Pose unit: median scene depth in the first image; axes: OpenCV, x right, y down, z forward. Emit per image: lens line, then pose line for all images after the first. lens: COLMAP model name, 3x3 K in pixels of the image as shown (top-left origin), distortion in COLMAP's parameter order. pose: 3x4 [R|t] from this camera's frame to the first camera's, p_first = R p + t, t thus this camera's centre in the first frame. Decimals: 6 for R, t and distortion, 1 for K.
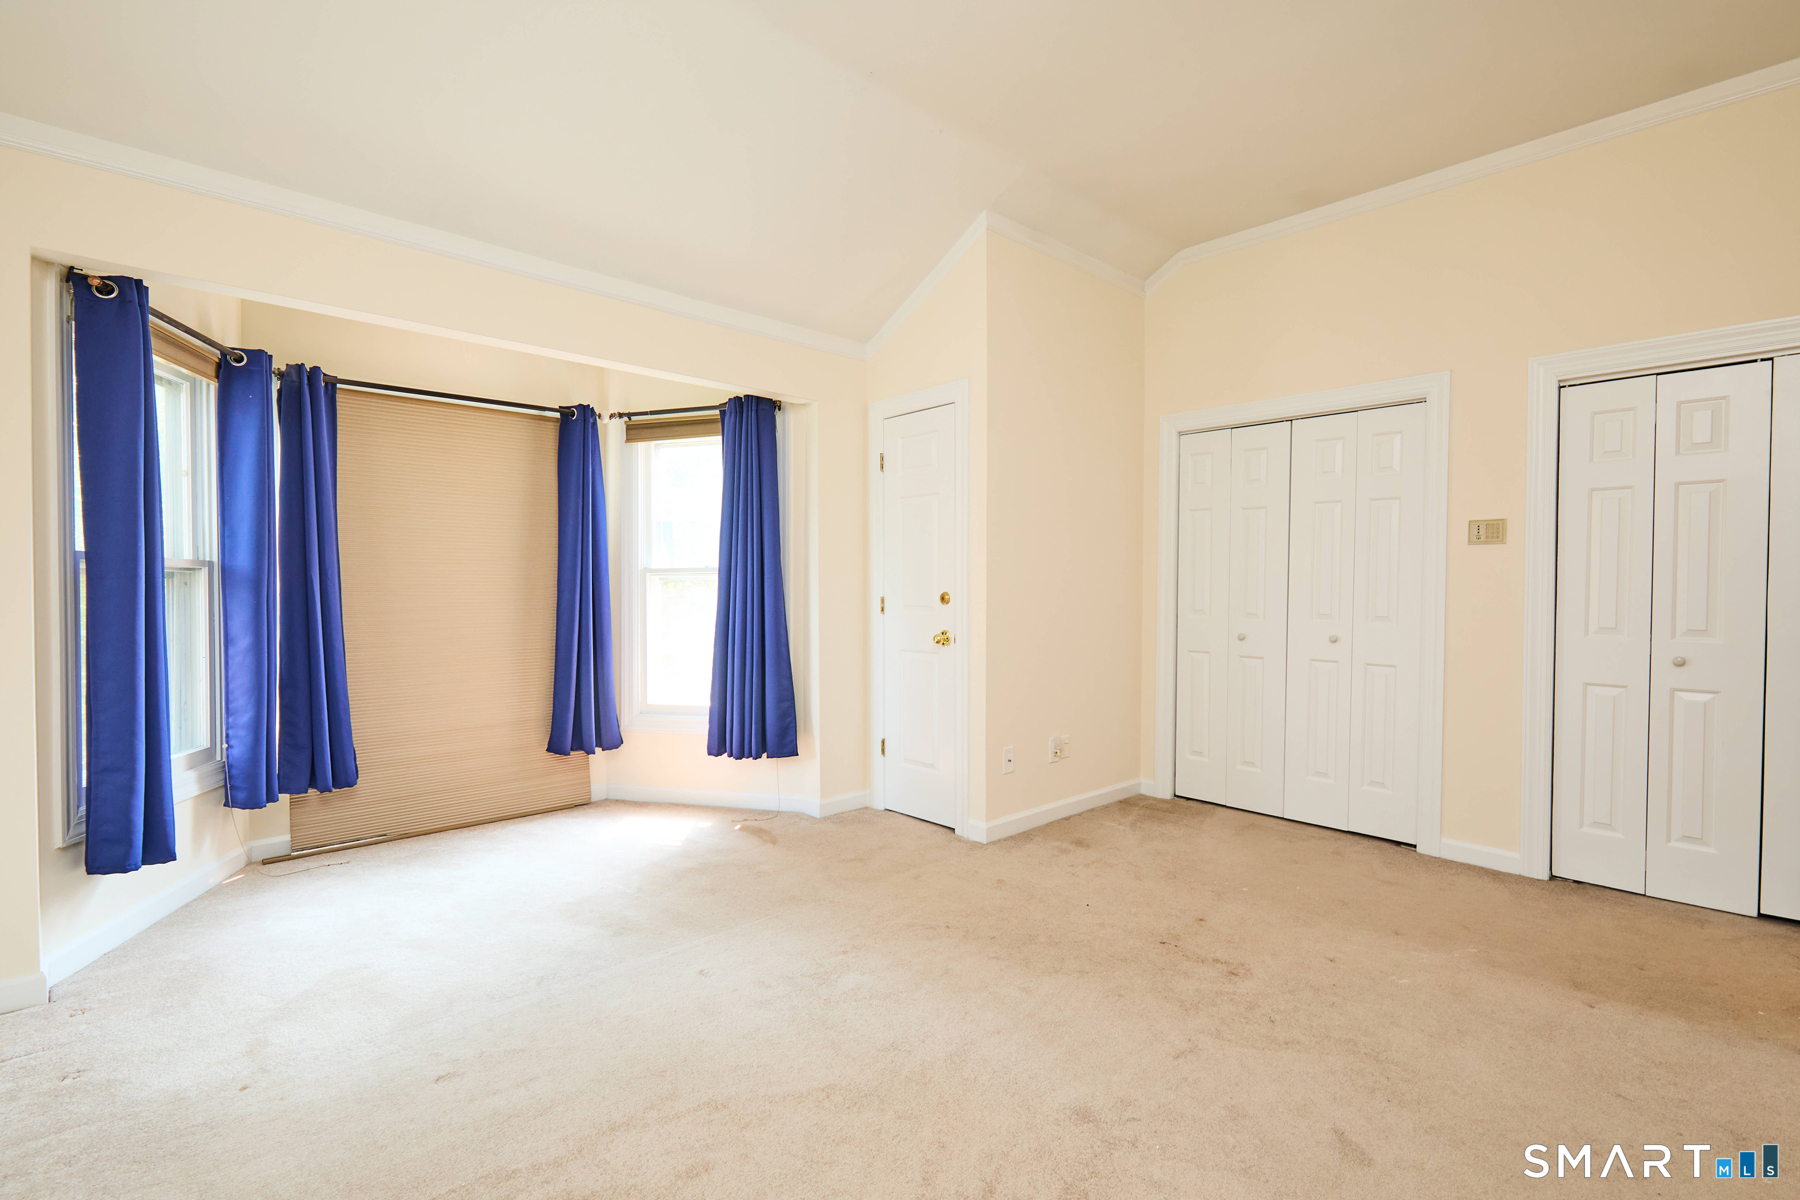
lens RADIAL K [[824.2, 0, 895.2], [0, 824.2, 600.7], [0, 0, 1]] dist [0.002521, -0.000509]
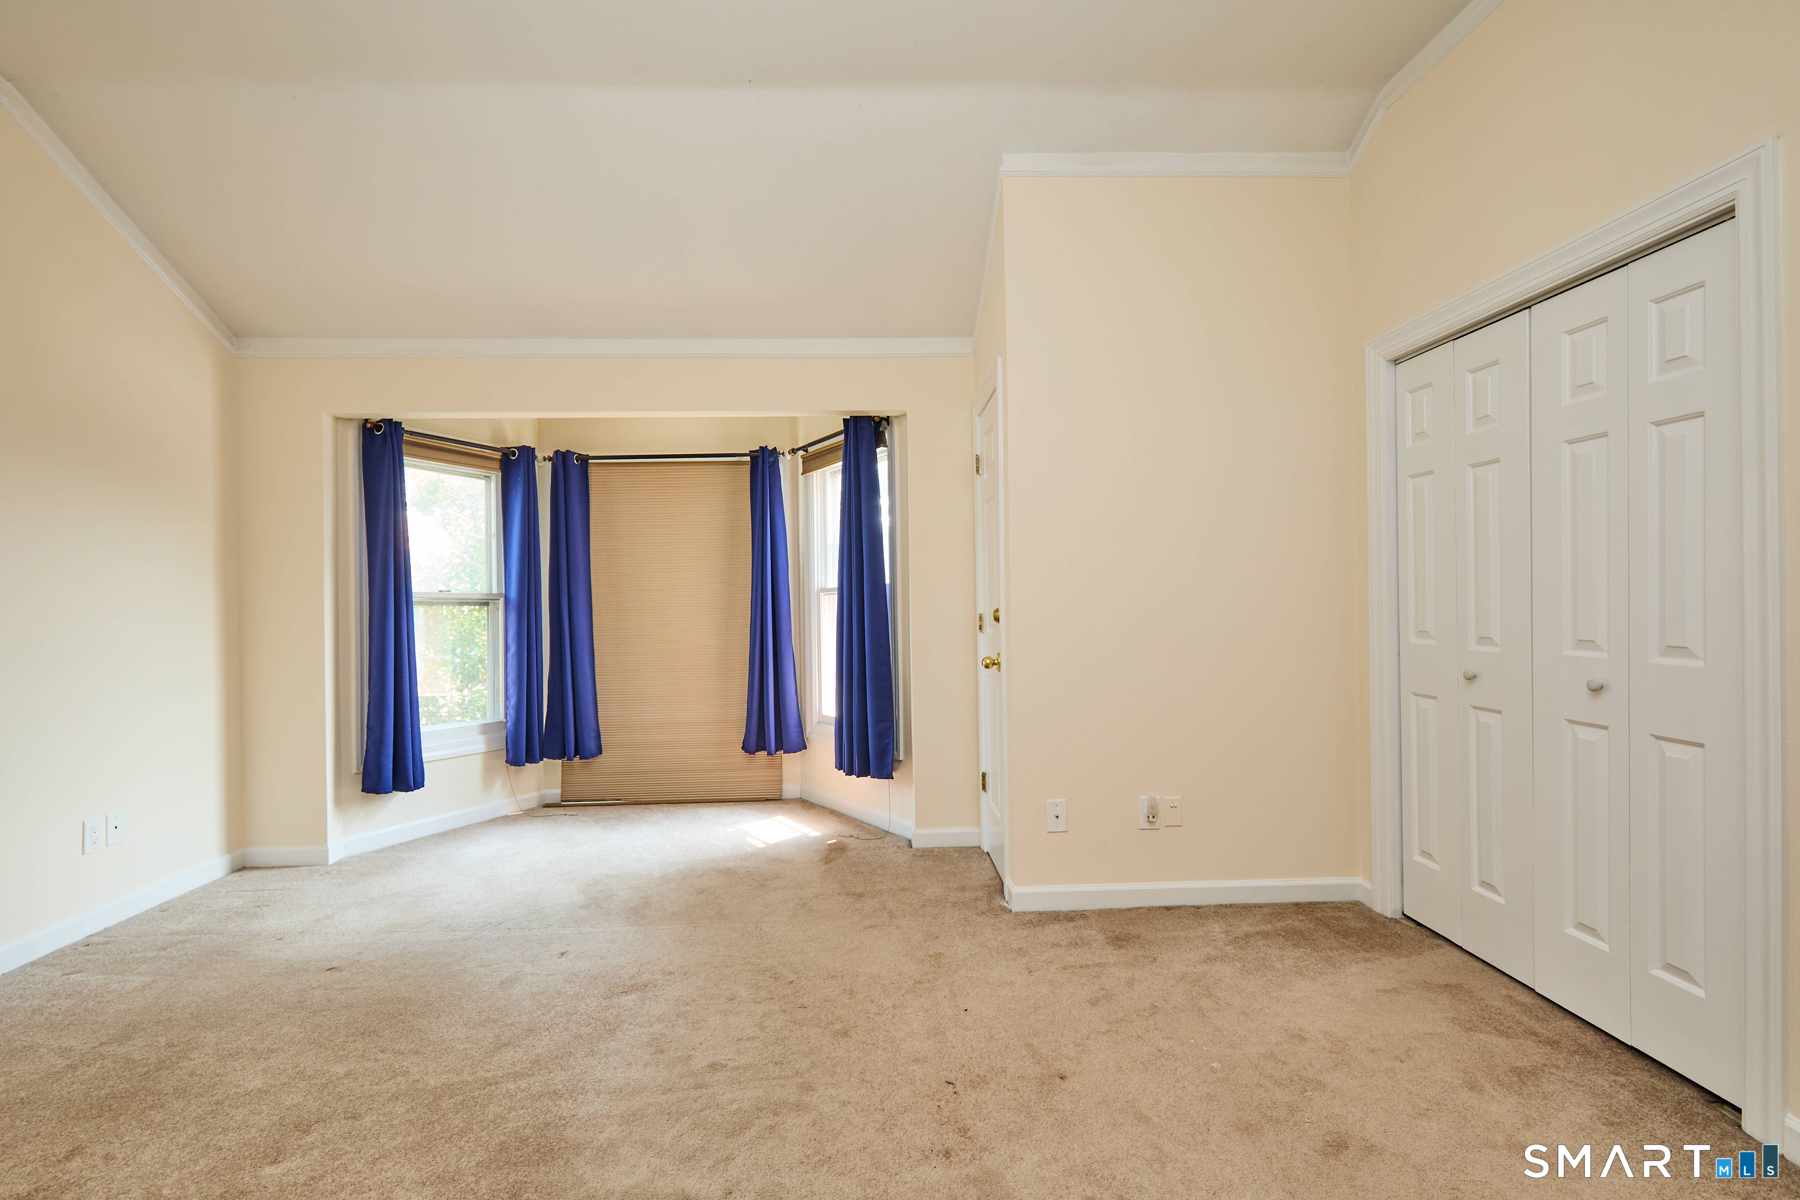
lens RADIAL K [[824.2, 0, 895.2], [0, 824.2, 600.7], [0, 0, 1]] dist [0.002521, -0.000509]
pose [[0.759805, -0.016613, -0.649938, 0.538826], [0.006413, 0.999816, -0.018060, -0.003690], [0.650119, 0.009554, 0.759772, 0.277800]]
